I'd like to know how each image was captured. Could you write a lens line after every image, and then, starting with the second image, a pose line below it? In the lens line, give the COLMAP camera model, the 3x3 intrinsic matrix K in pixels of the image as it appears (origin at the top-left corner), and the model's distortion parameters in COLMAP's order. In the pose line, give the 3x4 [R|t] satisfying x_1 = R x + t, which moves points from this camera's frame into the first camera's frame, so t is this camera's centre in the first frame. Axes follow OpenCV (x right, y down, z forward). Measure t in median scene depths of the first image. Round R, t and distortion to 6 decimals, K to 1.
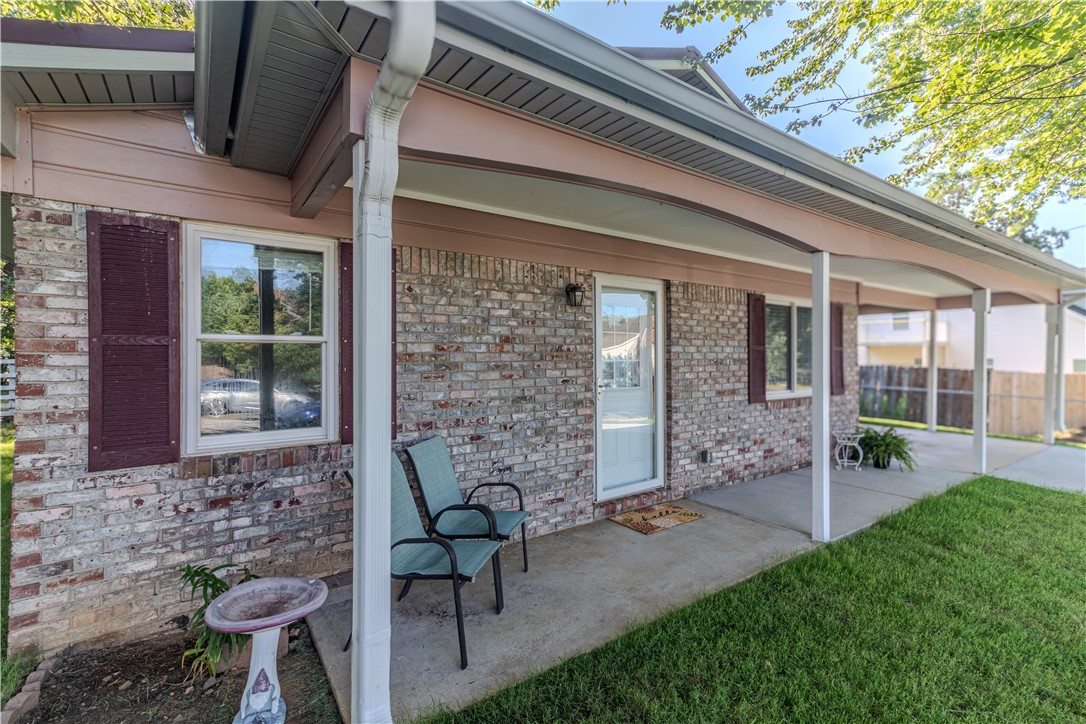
lens RADIAL K [[498.1, 0, 547.3], [0, 498.1, 353.7], [0, 0, 1]] dist [-0.002077, 0.023455]
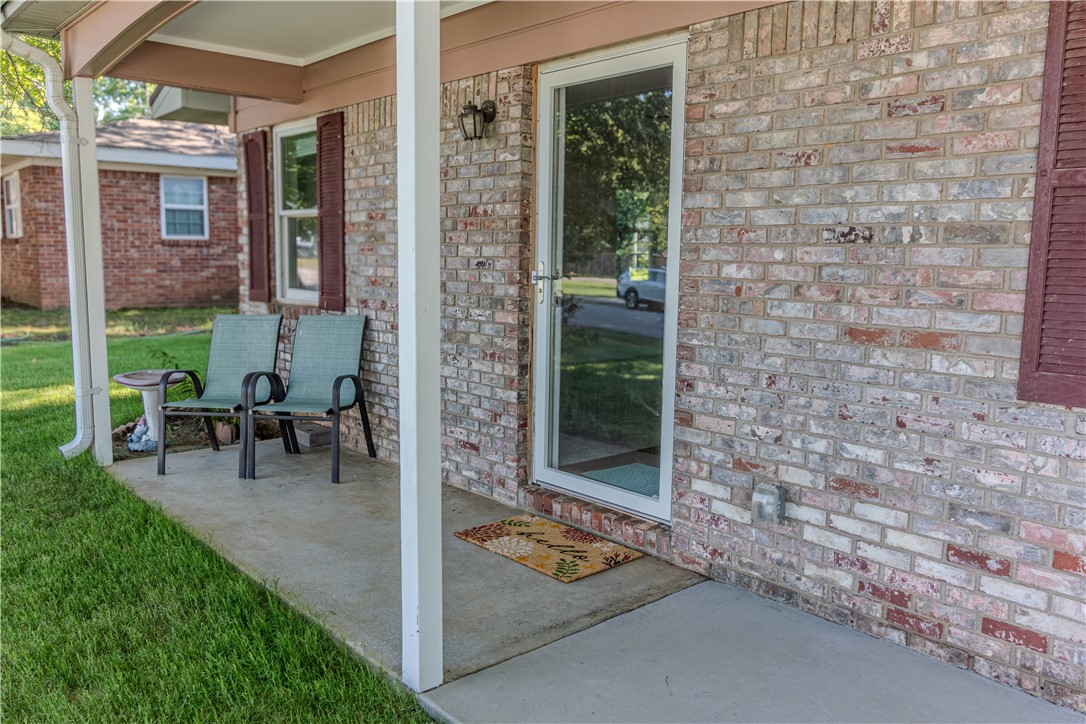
lens RADIAL K [[853.4, 0, 547.7], [0, 853.4, 358.1], [0, 0, 1]] dist [-0.004862, 0.000986]
pose [[0.106779, 0.123016, -0.986643, 1.047247], [-0.016228, 0.992400, 0.121978, 0.038055], [0.994150, 0.002987, 0.107963, 0.912039]]
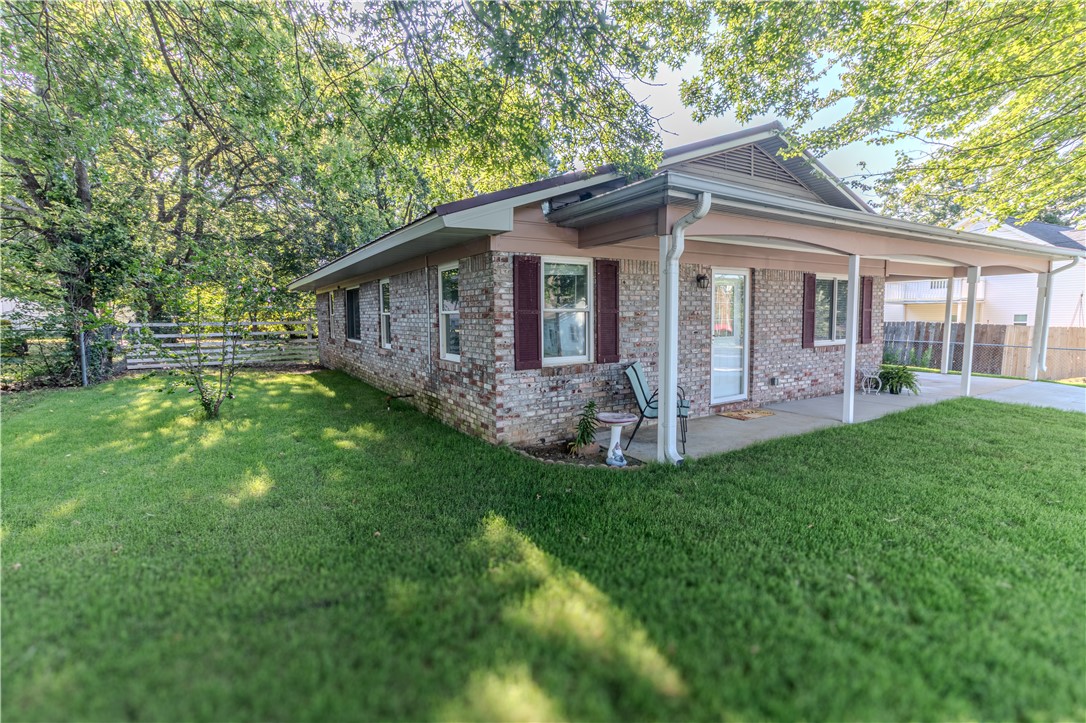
lens RADIAL K [[498.1, 0, 547.3], [0, 498.1, 353.2], [0, 0, 1]] dist [-0.002077, 0.023455]
pose [[0.998427, -0.005071, -0.055835, -0.353007], [0.009397, 0.996948, 0.077503, -0.009729], [0.055271, -0.077906, 0.995427, -0.680206]]
